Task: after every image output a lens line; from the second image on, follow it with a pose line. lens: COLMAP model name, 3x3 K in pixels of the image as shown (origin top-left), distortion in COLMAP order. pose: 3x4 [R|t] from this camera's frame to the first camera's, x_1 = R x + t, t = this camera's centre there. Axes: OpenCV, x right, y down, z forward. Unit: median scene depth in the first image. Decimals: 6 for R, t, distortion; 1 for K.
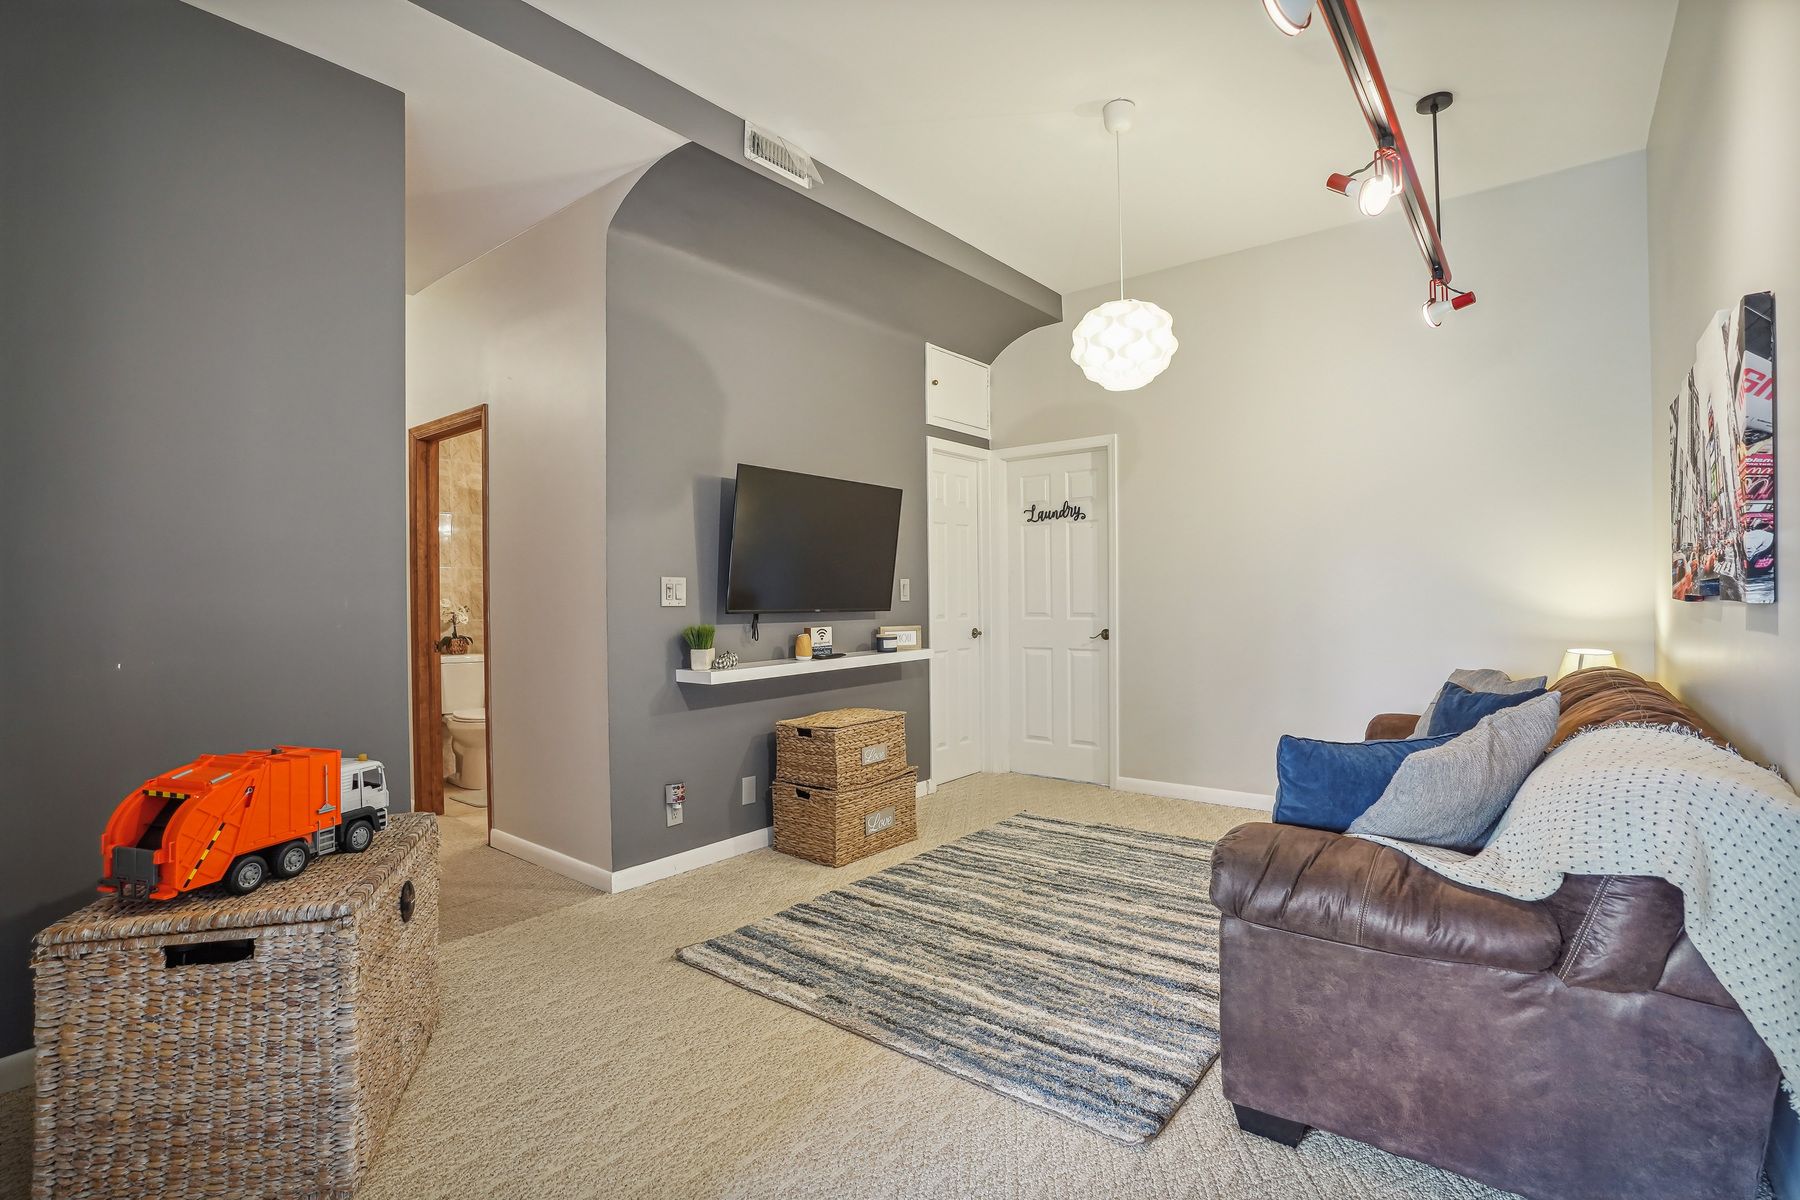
lens RADIAL K [[839.6, 0, 898.4], [0, 839.6, 592.6], [0, 0, 1]] dist [-0.061990, 0.021990]
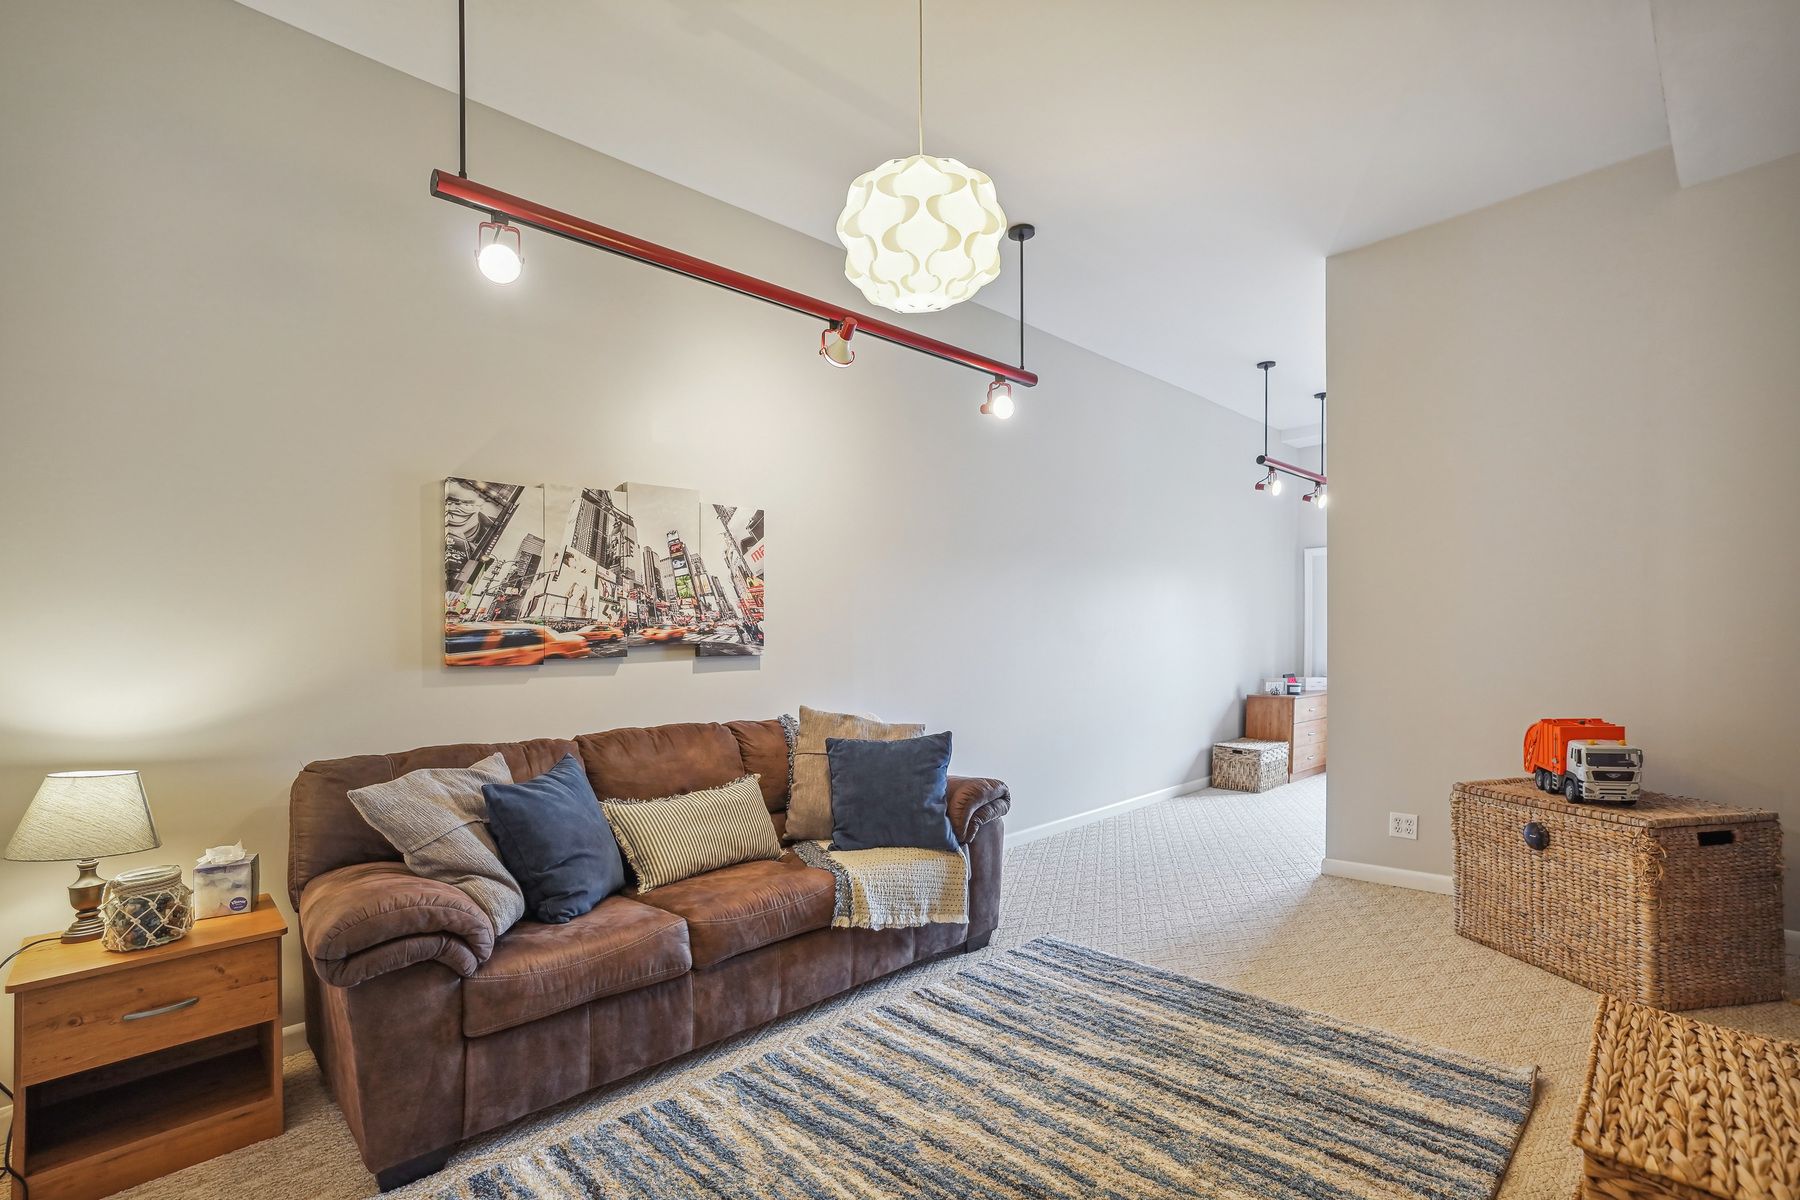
lens RADIAL K [[839.6, 0, 898.4], [0, 839.6, 592.6], [0, 0, 1]] dist [-0.061990, 0.021990]
pose [[-0.991198, 0.045069, 0.124480, 0.233541], [0.037381, 0.997286, -0.063425, -0.003481], [-0.127000, -0.058214, -0.990193, 1.888712]]
